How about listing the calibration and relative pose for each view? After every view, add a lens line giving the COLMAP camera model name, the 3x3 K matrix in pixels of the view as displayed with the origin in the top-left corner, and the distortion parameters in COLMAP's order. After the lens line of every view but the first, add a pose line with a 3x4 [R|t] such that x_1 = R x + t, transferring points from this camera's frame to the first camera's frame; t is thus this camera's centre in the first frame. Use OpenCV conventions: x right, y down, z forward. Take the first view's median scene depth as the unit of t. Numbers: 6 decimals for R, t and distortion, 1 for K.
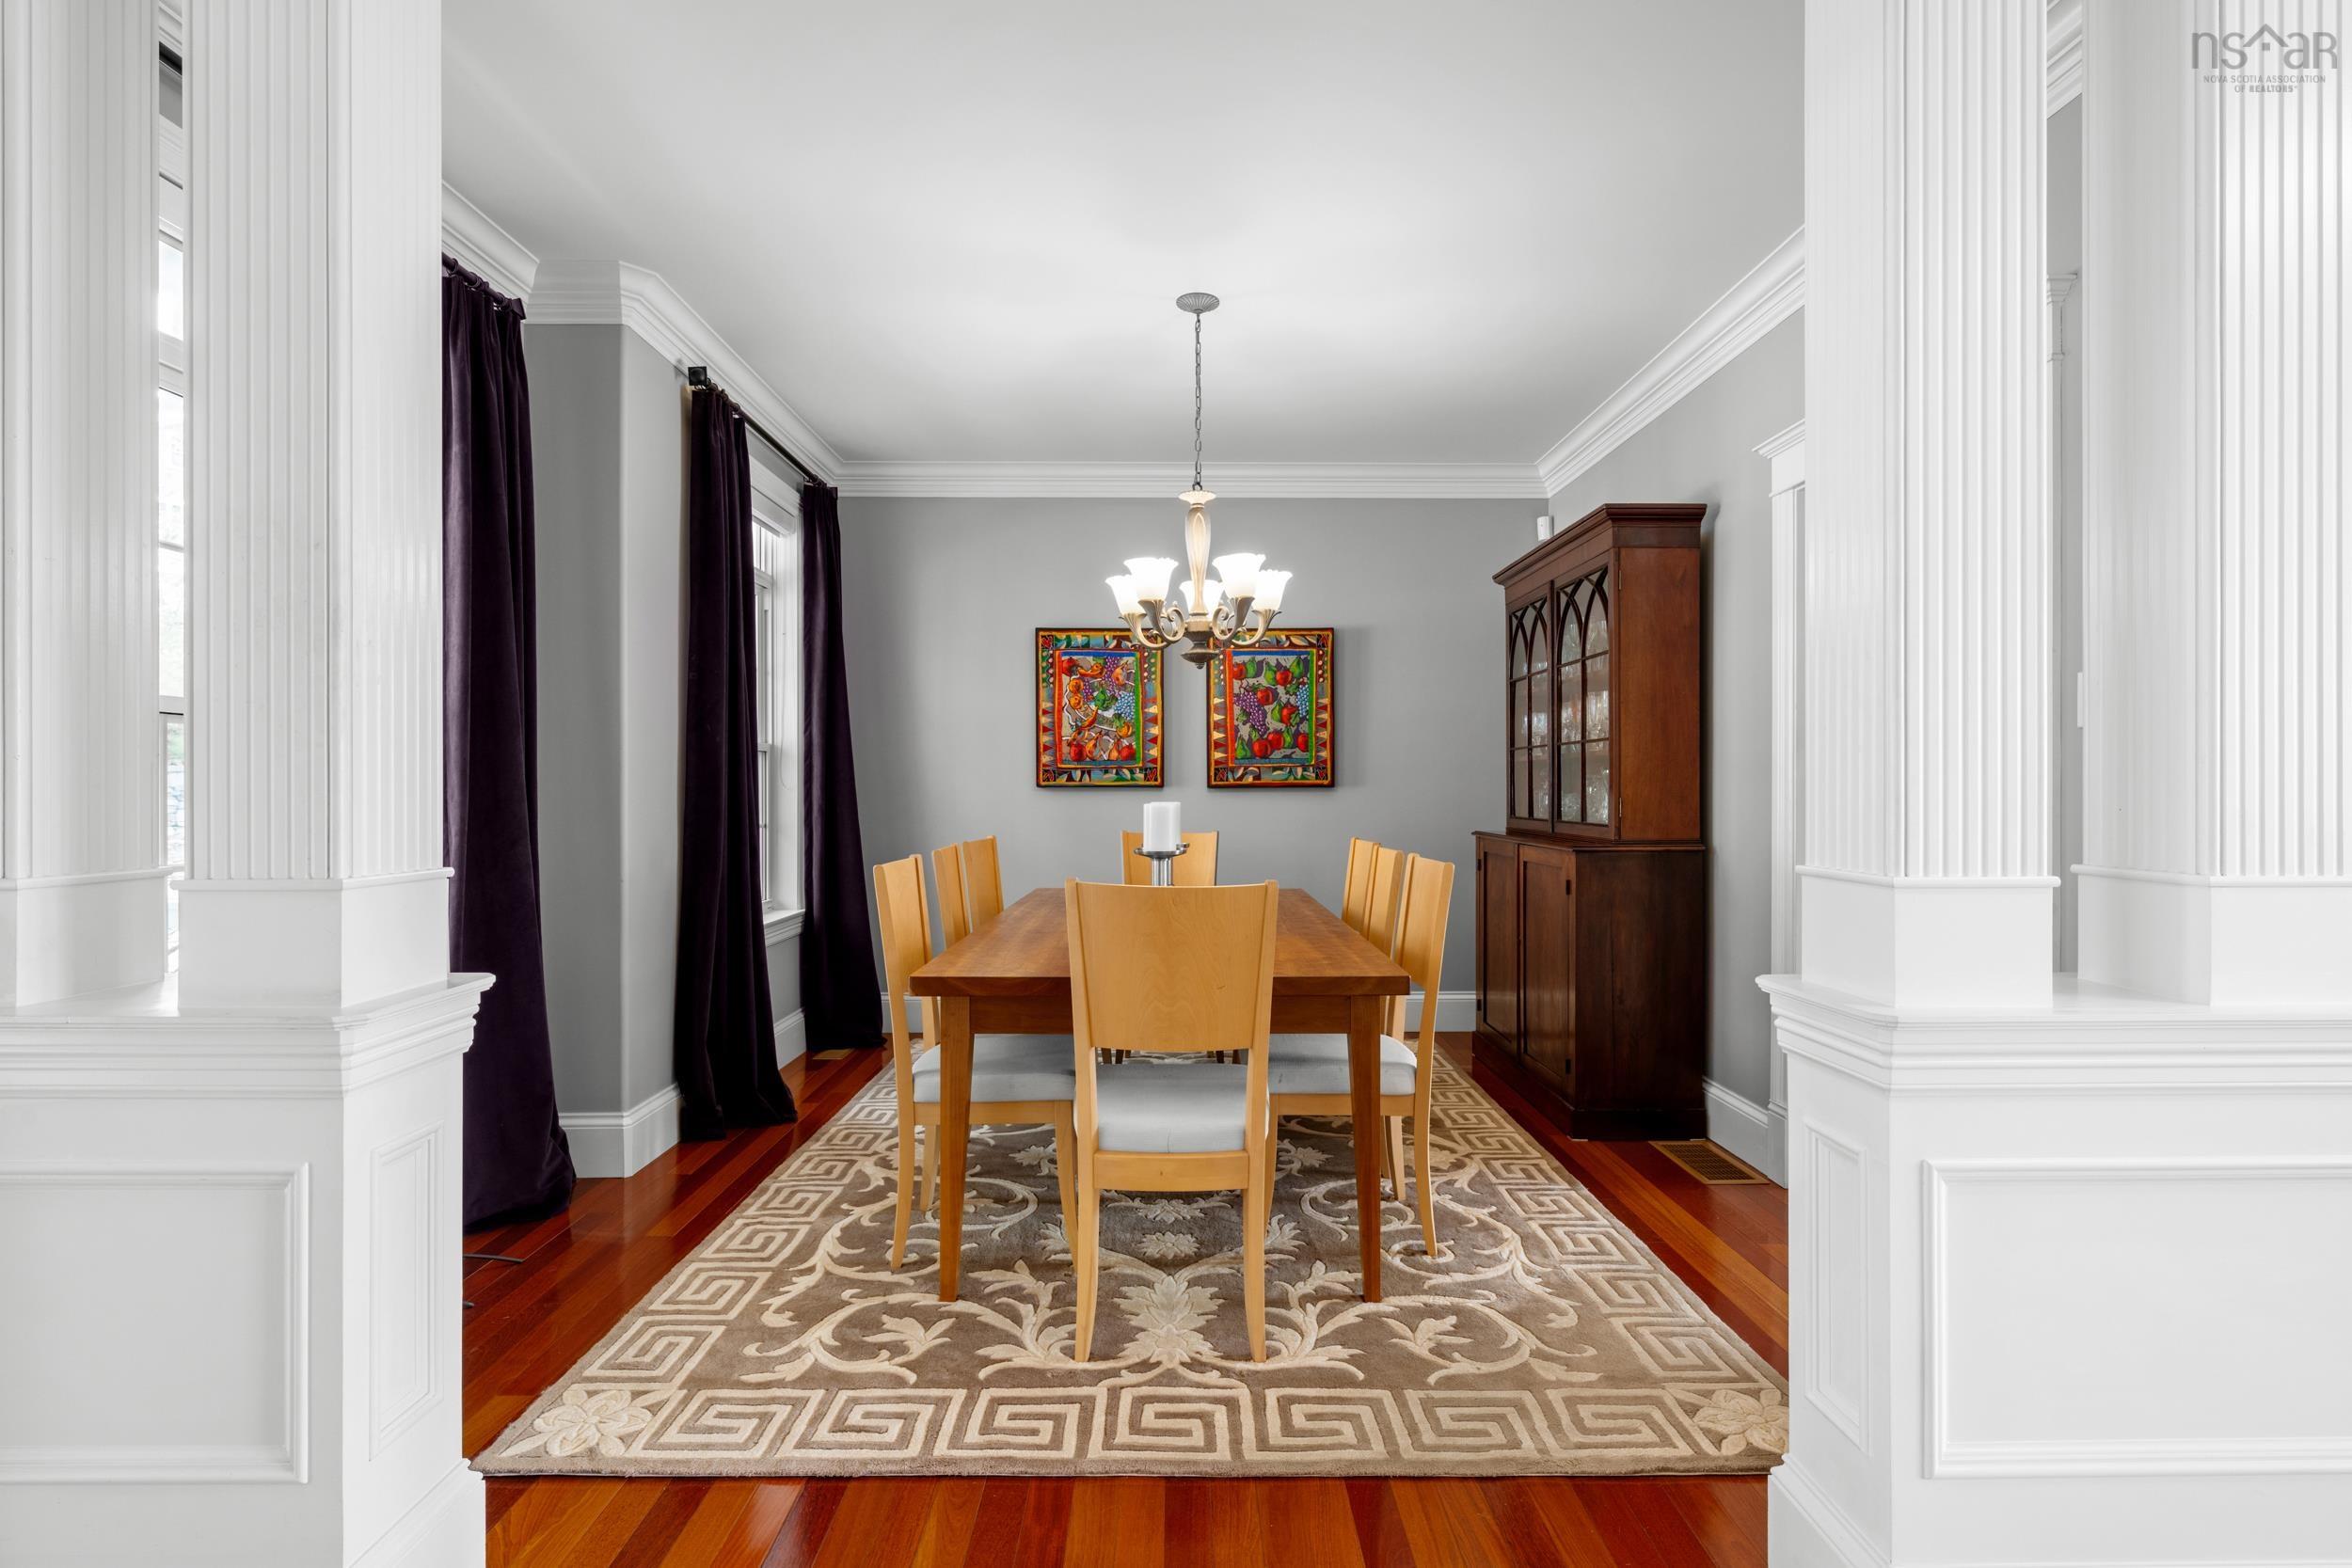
lens RADIAL K [[1102.2, 0, 1176.0], [0, 1102.2, 784.0], [0, 0, 1]] dist [0.000962, 0.000227]
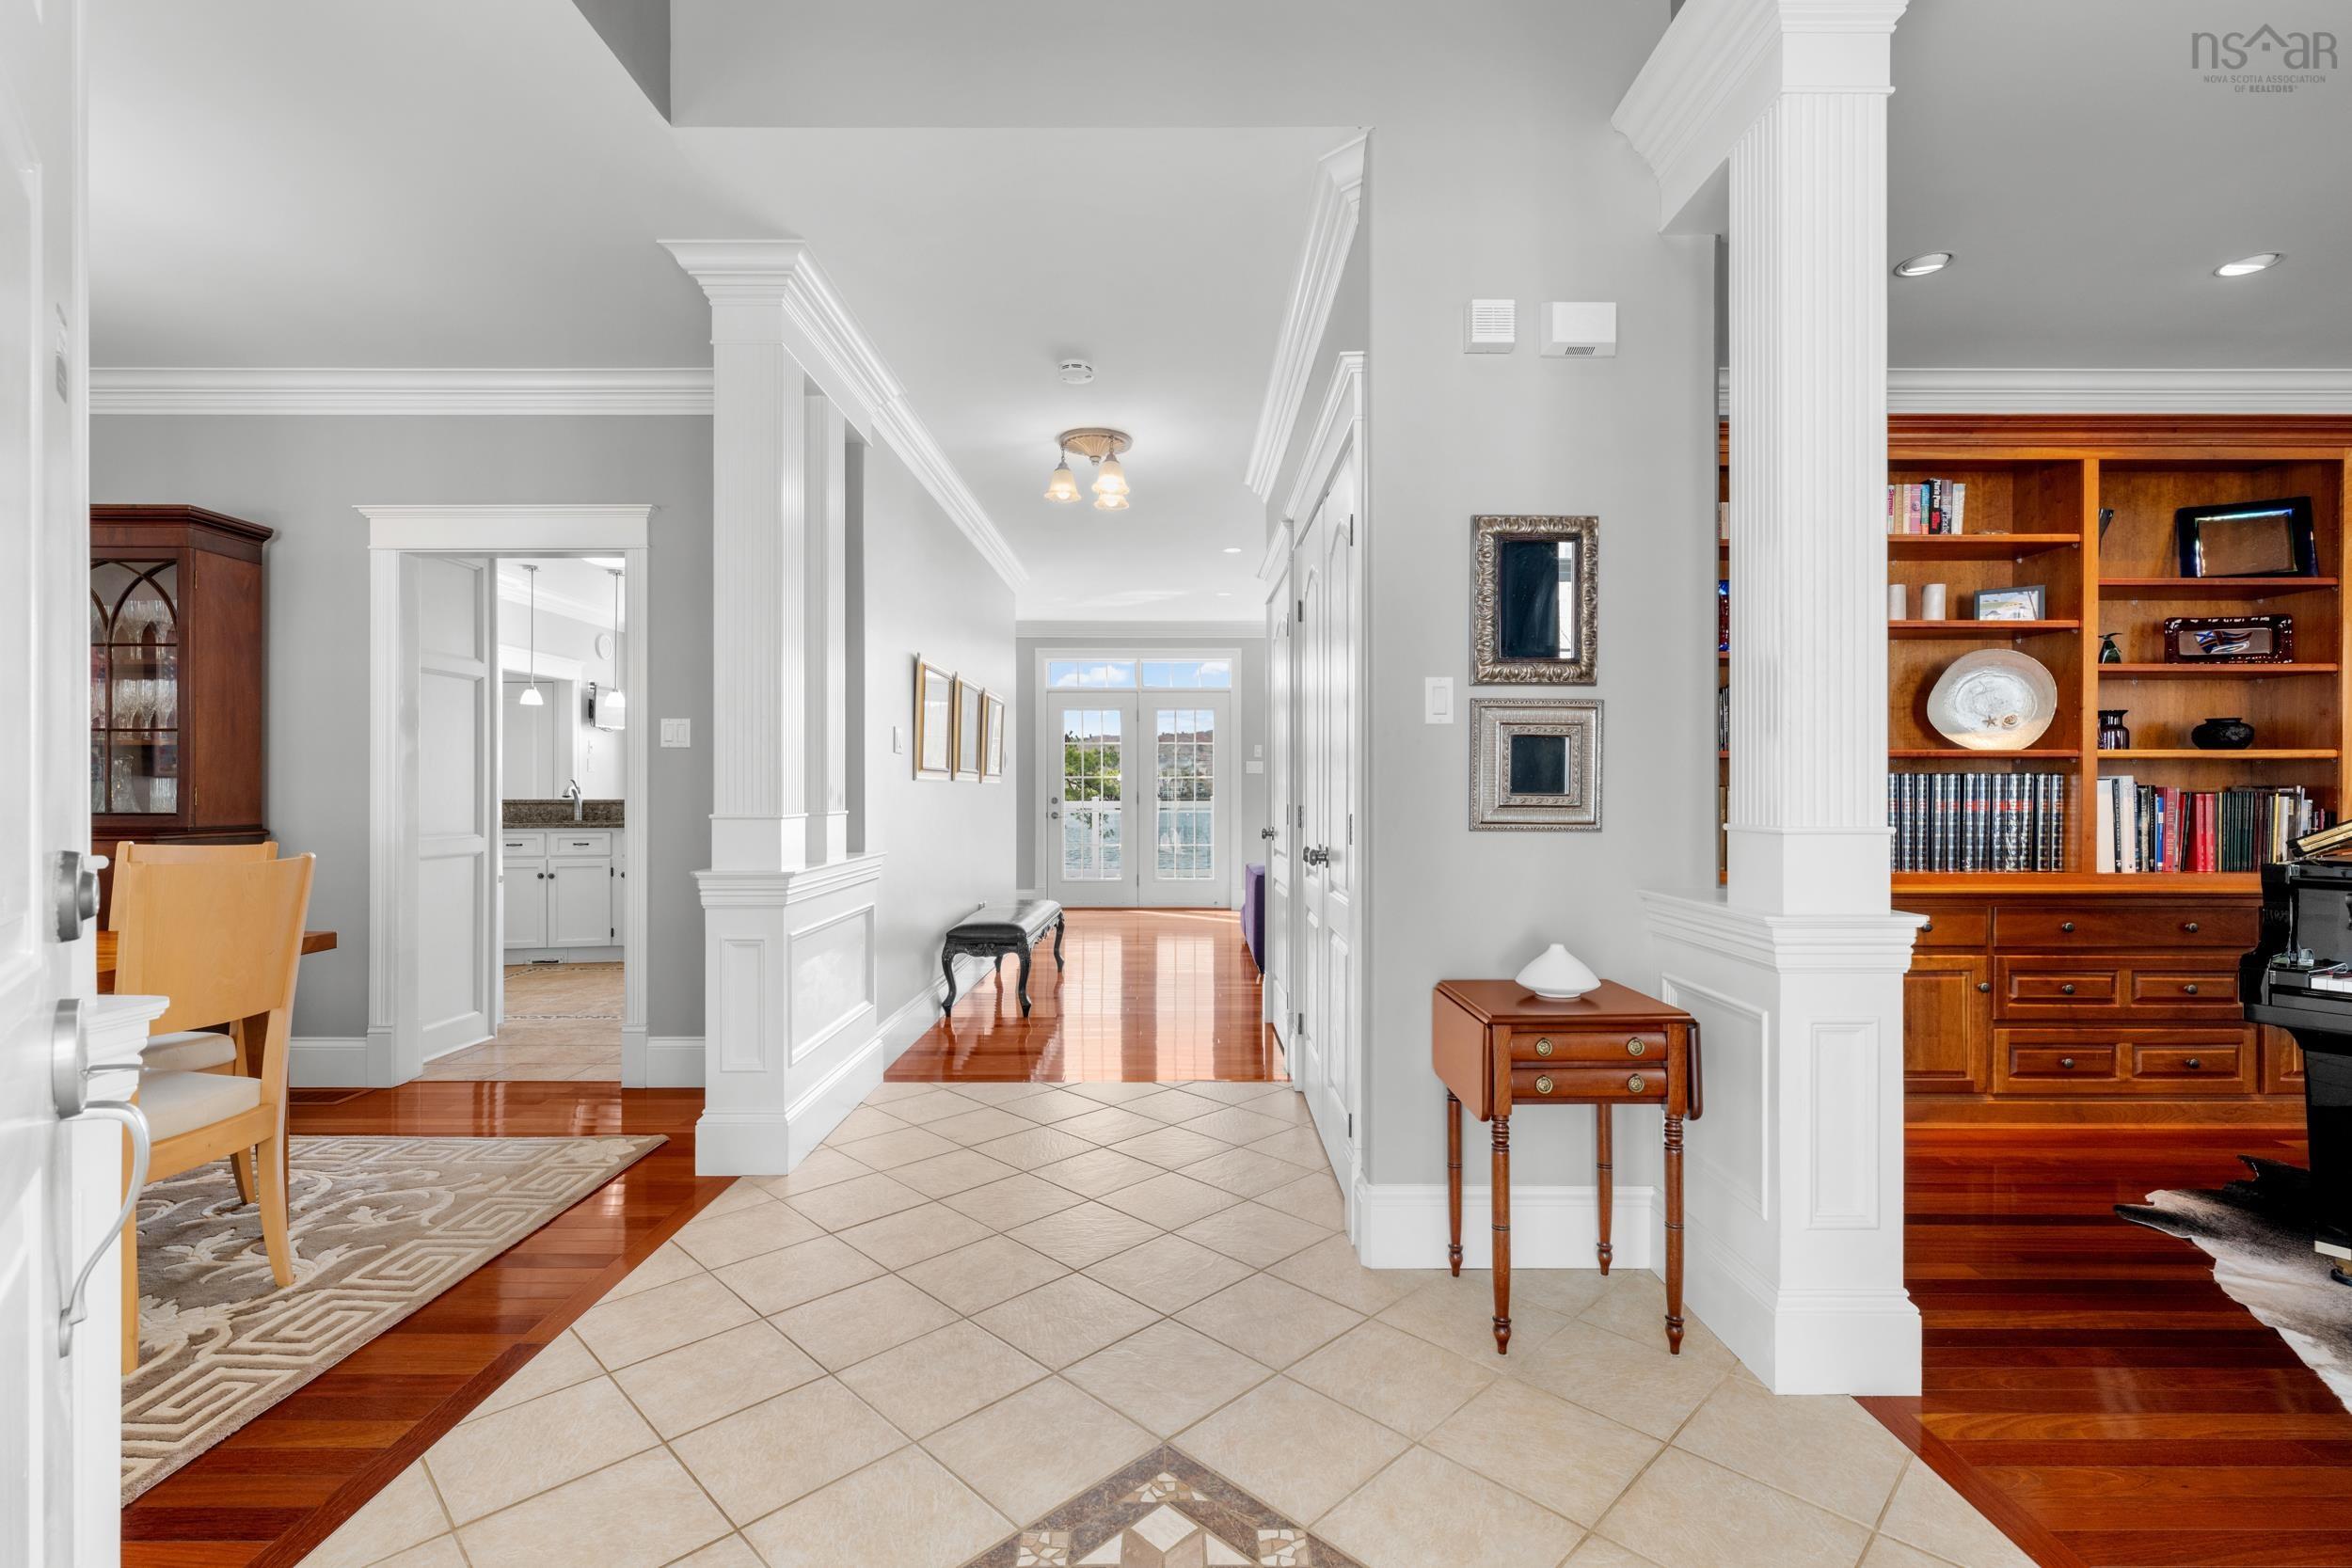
lens RADIAL K [[1042.1, 0, 1176.9], [0, 1042.1, 794.8], [0, 0, 1]] dist [-0.002329, -0.000909]
pose [[0.015457, -0.005308, 0.999866, -0.943732], [-0.003703, 0.999979, 0.005366, 0.019244], [-0.999874, -0.003786, 0.015437, 0.087334]]
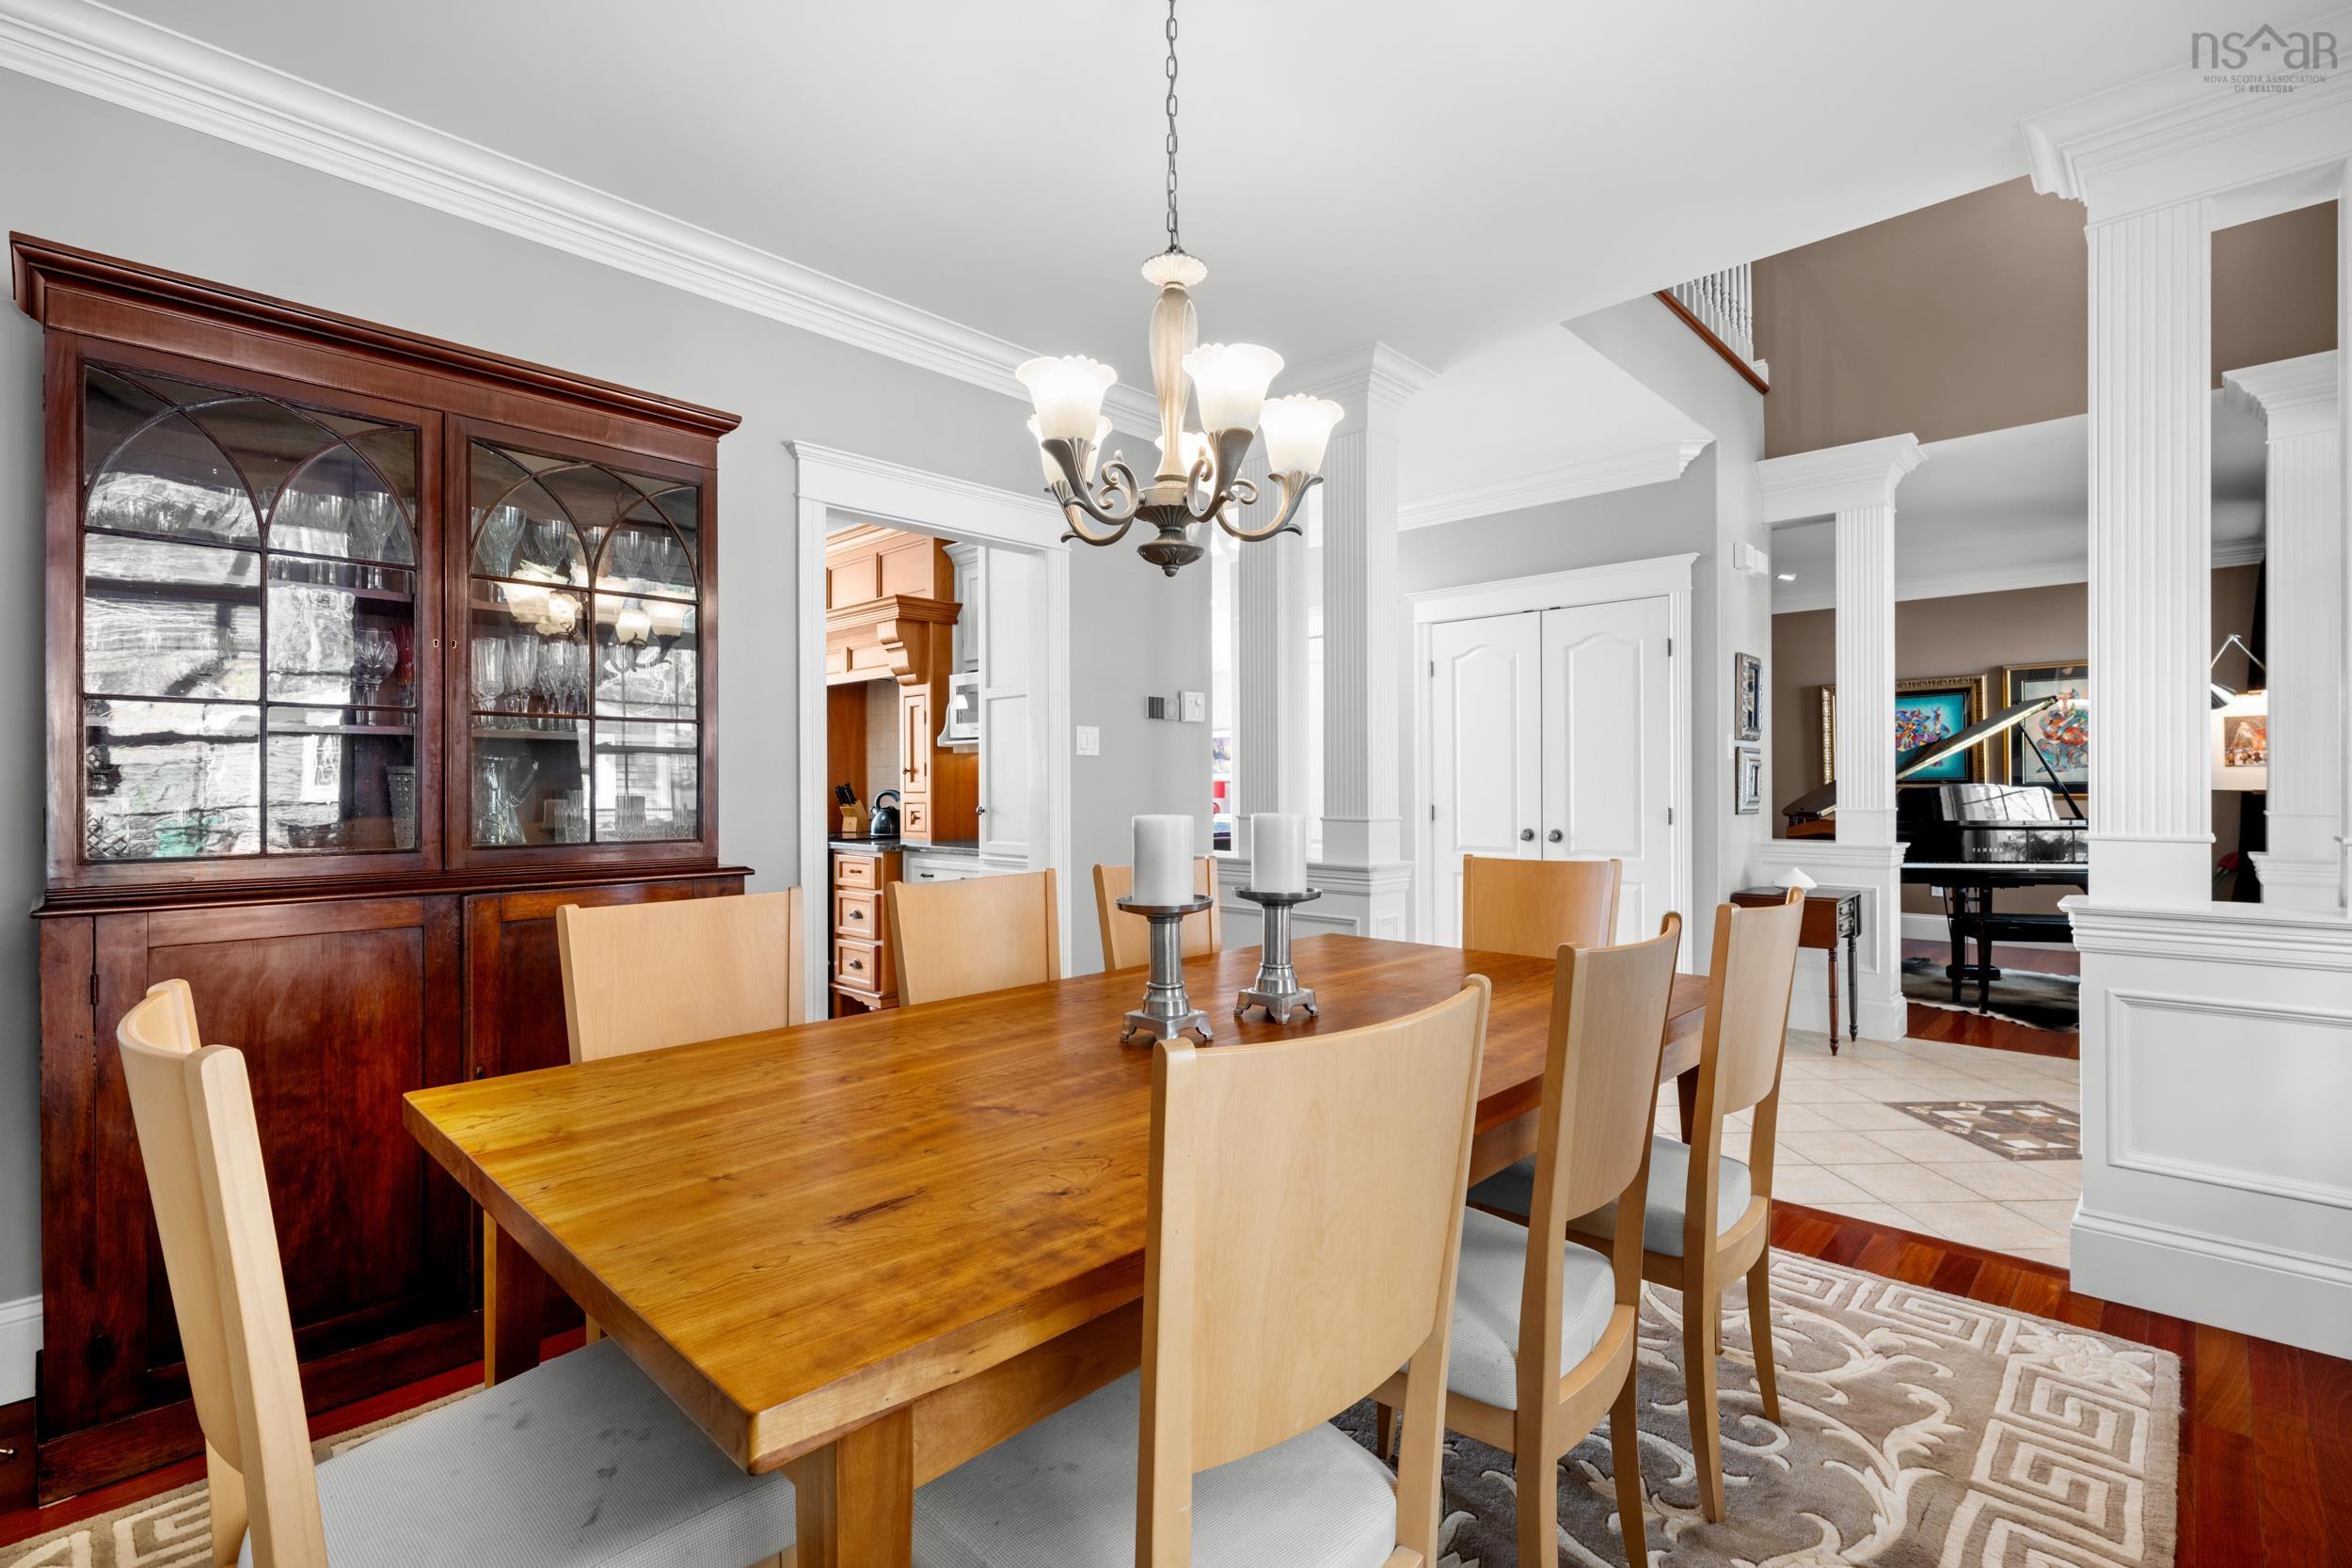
lens RADIAL K [[1089.4, 0, 1176.0], [0, 1089.4, 784.0], [0, 0, 1]] dist [-0.000393, 0.000316]
pose [[-0.726406, 0.001385, 0.687264, -0.547495], [0.000538, 0.999999, -0.001447, 0.001159], [-0.687265, -0.000681, -0.726406, 2.128202]]
